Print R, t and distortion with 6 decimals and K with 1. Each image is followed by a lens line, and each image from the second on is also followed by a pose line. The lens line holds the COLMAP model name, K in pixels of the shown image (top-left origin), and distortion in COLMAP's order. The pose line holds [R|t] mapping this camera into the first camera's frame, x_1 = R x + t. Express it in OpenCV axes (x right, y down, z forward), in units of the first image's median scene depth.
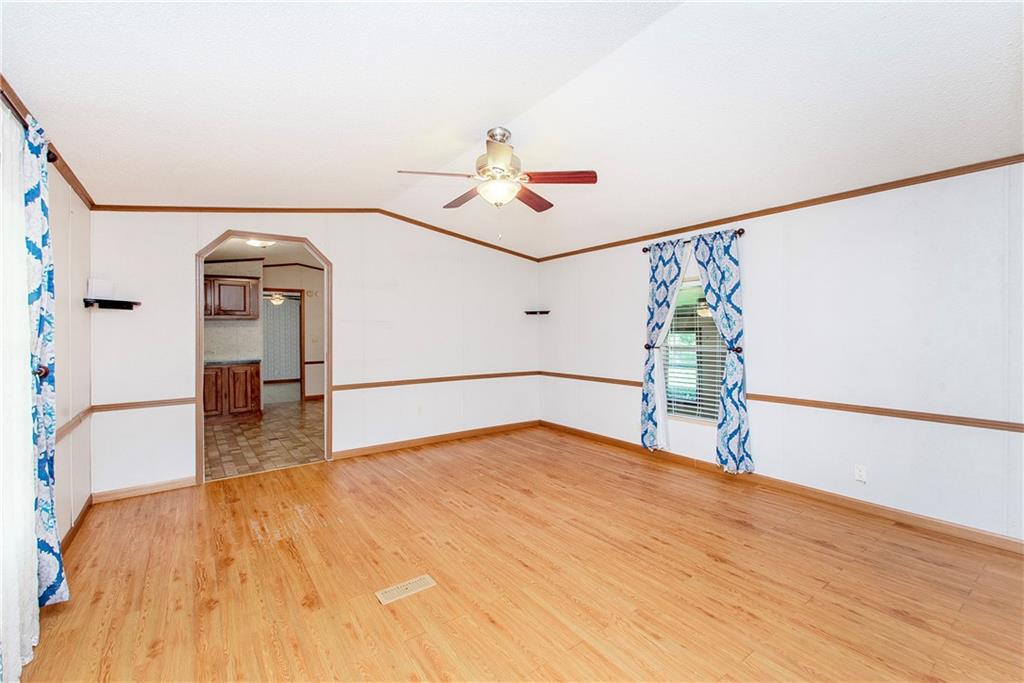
lens RADIAL K [[443.0, 0, 510.4], [0, 443.0, 342.4], [0, 0, 1]] dist [0.013775, -0.005493]
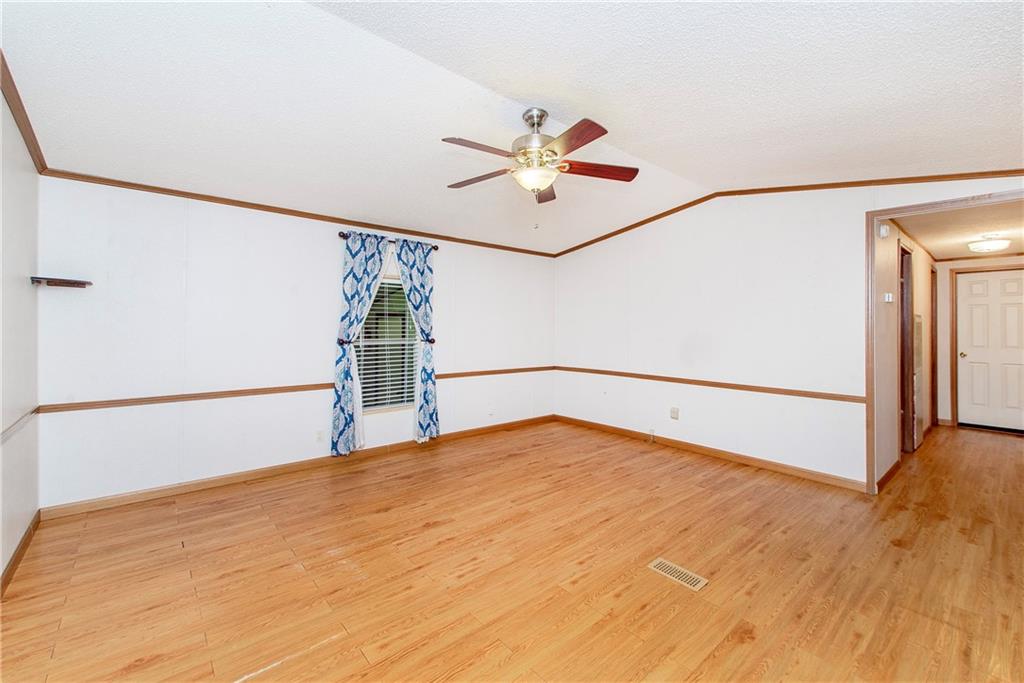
lens RADIAL K [[443.0, 0, 505.5], [0, 443.0, 334.8], [0, 0, 1]] dist [0.013775, -0.005493]
pose [[-0.095663, -0.016344, 0.995280, -0.776834], [0.015765, 0.999715, 0.017932, -0.020660], [-0.995289, 0.017406, -0.095378, 0.943112]]
